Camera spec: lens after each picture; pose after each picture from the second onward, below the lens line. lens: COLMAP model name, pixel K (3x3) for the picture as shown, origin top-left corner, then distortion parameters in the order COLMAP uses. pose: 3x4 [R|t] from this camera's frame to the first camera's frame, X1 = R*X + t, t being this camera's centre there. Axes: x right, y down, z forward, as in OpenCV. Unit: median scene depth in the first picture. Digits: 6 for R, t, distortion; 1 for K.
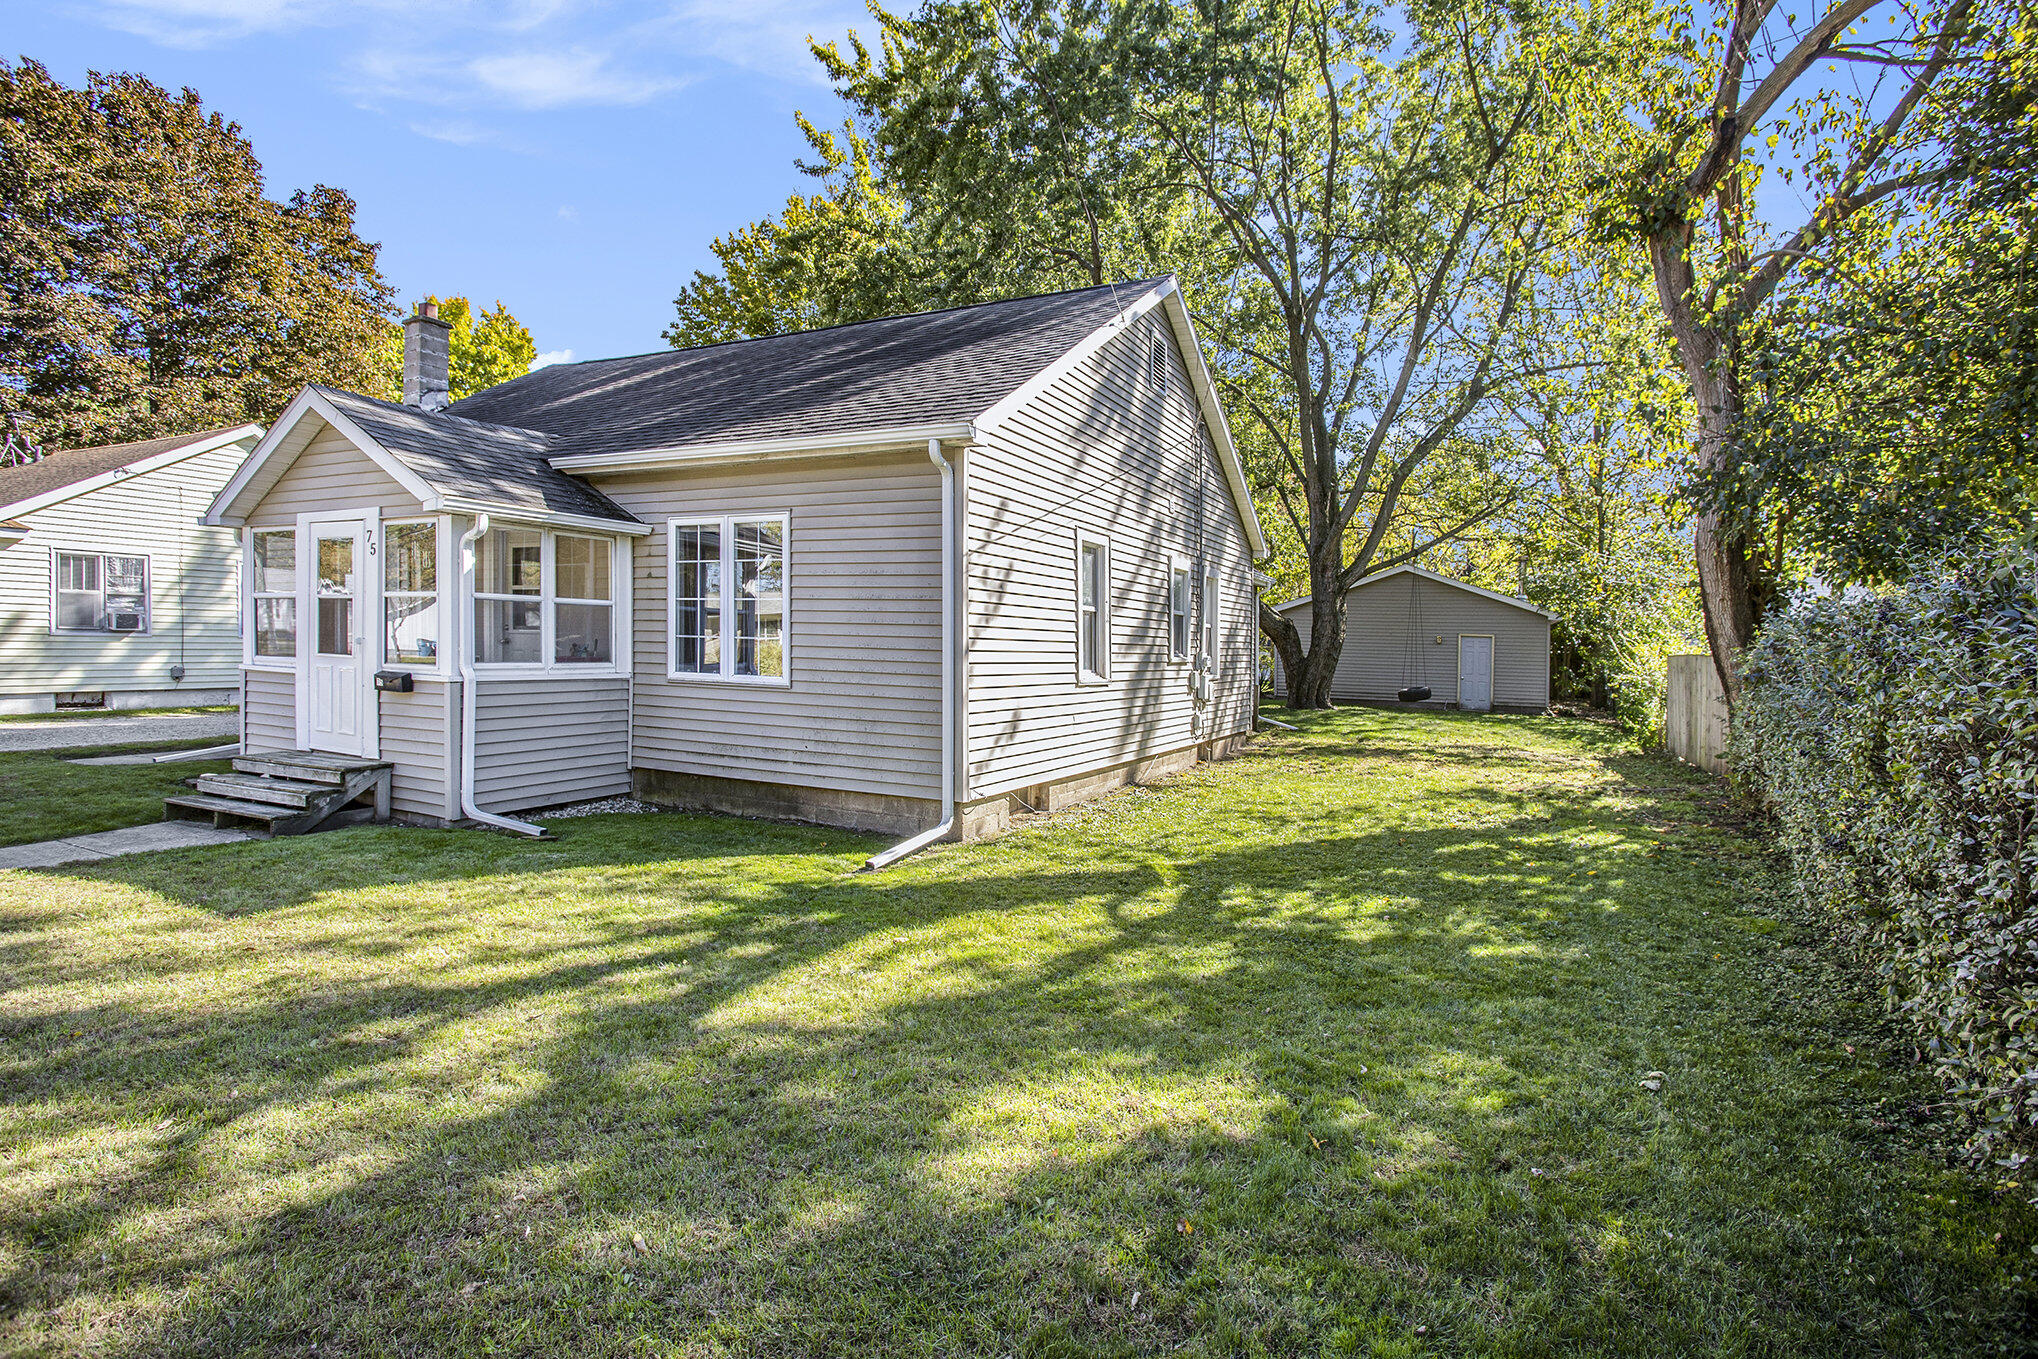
lens RADIAL K [[995.9, 0, 1046.5], [0, 995.9, 667.0], [0, 0, 1]] dist [-0.003464, -0.000301]
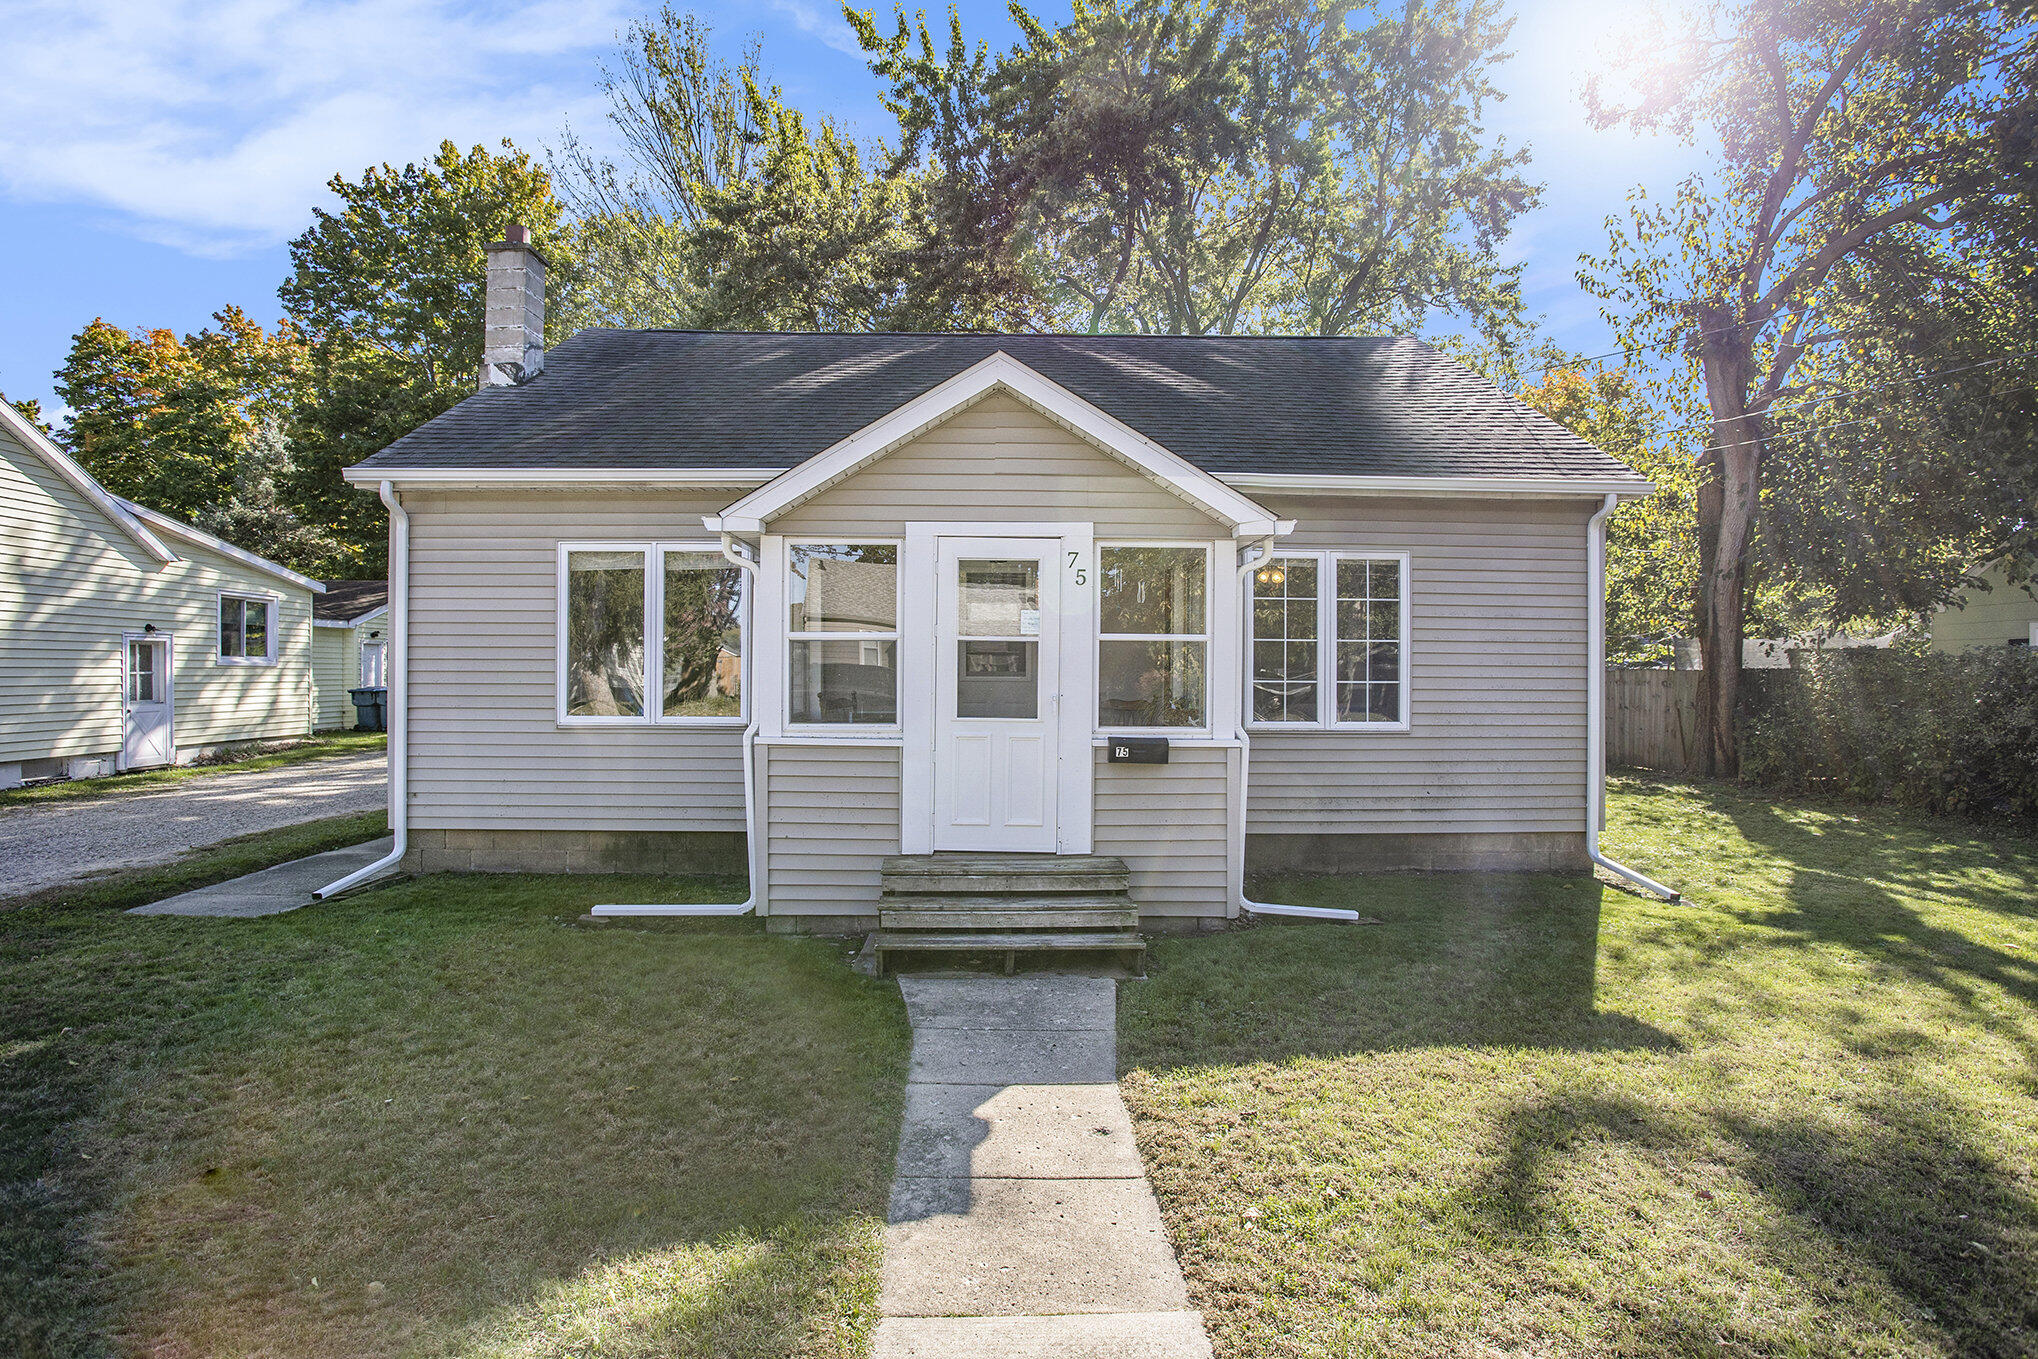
lens RADIAL K [[970.6, 0, 1050.3], [0, 970.6, 652.9], [0, 0, 1]] dist [-0.002147, -0.000172]
pose [[0.898336, -0.021503, 0.438782, -0.869178], [0.033833, 0.999221, -0.020300, -0.040031], [-0.438004, 0.033082, 0.898364, 0.294629]]
